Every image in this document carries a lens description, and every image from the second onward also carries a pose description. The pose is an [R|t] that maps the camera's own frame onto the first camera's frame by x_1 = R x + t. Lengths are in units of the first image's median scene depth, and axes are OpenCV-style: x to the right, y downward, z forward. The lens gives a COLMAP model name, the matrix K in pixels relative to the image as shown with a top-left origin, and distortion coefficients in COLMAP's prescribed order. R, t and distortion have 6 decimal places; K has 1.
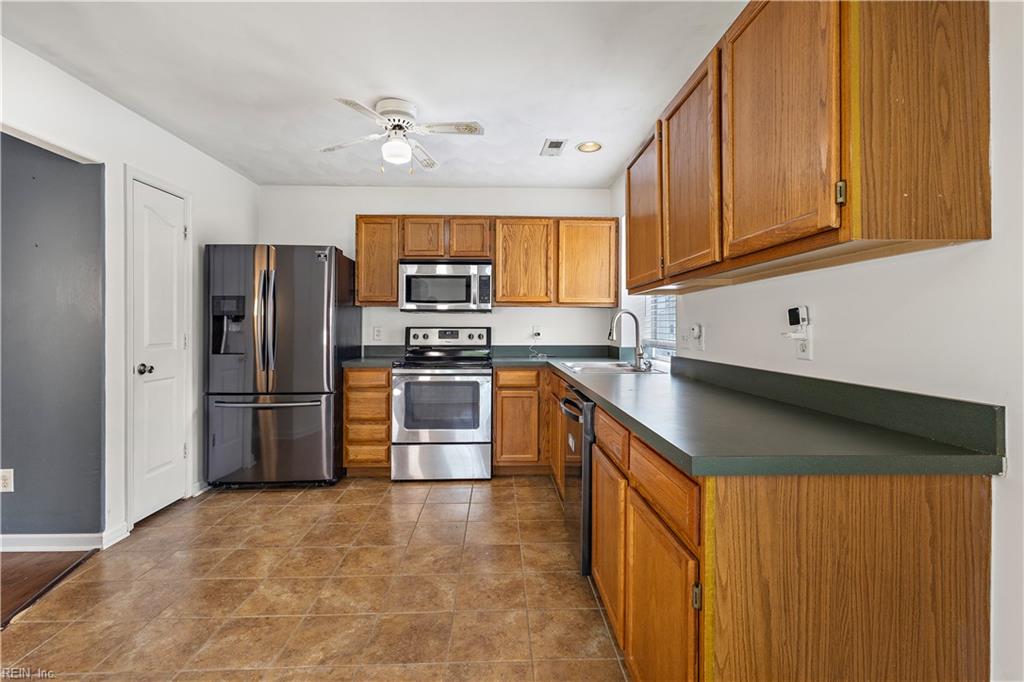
lens RADIAL K [[478.5, 0, 510.7], [0, 478.5, 323.5], [0, 0, 1]] dist [0.002640, 0.002093]
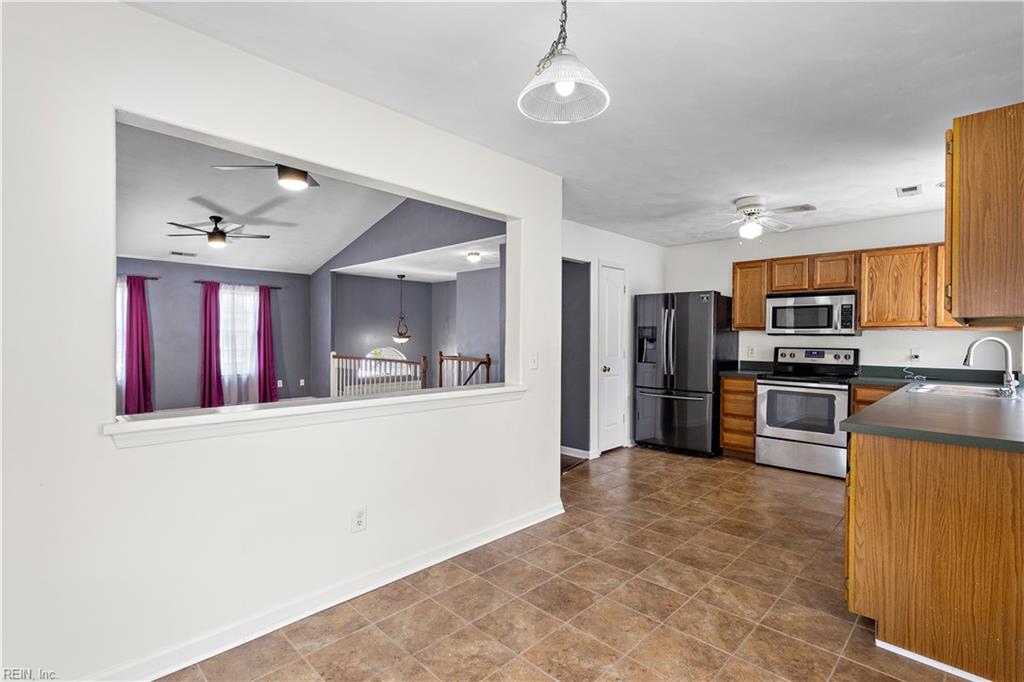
lens RADIAL K [[478.5, 0, 511.4], [0, 478.5, 340.2], [0, 0, 1]] dist [0.002640, 0.002093]
pose [[0.690312, 0.010704, -0.723432, 0.278866], [-0.001914, 0.999914, 0.012968, -0.034153], [0.723509, -0.007567, 0.690273, -0.472778]]
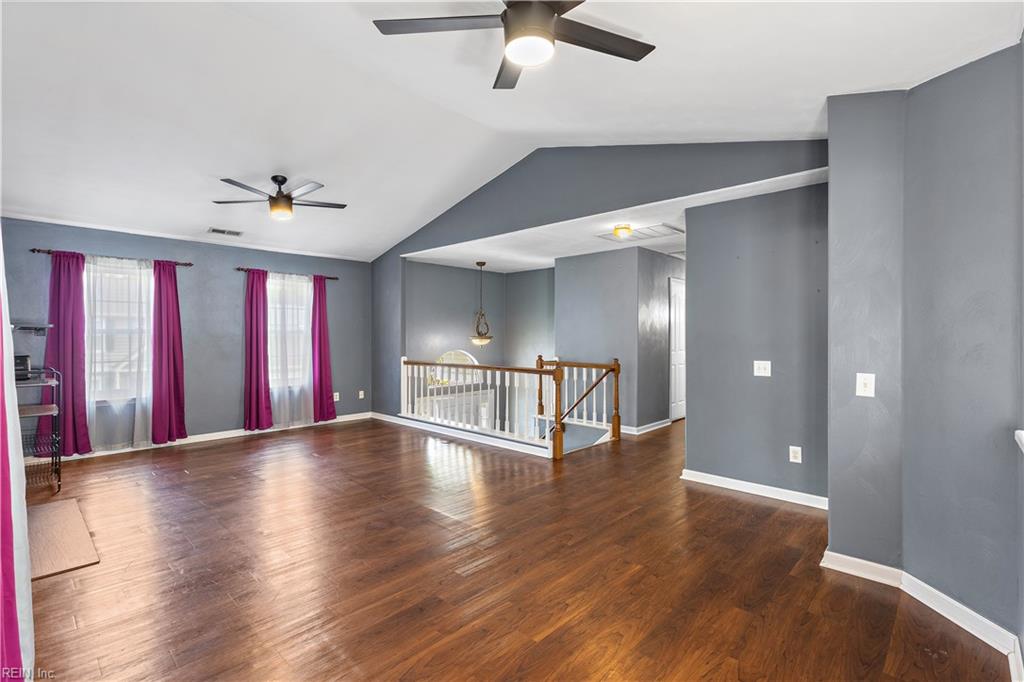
lens RADIAL K [[478.5, 0, 514.7], [0, 478.5, 340.0], [0, 0, 1]] dist [0.002640, 0.002093]
pose [[0.698313, 0.006270, -0.715765, -0.471059], [0.005185, 0.999891, 0.013817, -0.035956], [0.715774, -0.013360, 0.698204, -0.496589]]
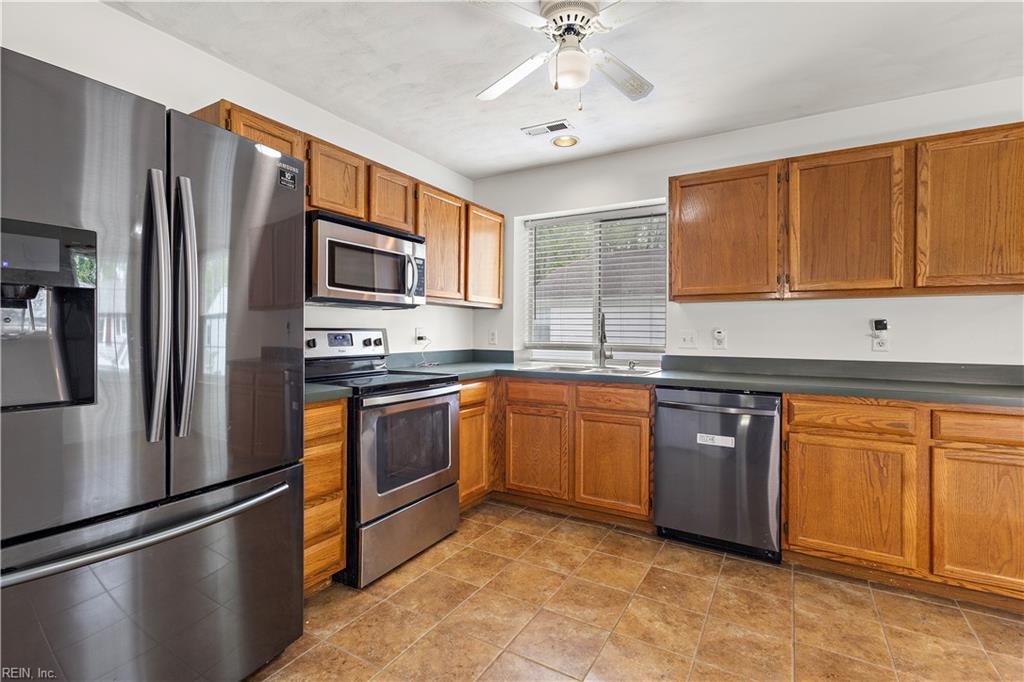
lens RADIAL K [[478.5, 0, 512.5], [0, 478.5, 330.1], [0, 0, 1]] dist [0.002640, 0.002093]
pose [[0.530722, 0.004704, 0.847533, -0.746648], [-0.011836, 0.999928, 0.001861, 0.007977], [-0.847464, -0.011019, 0.530739, 0.614212]]
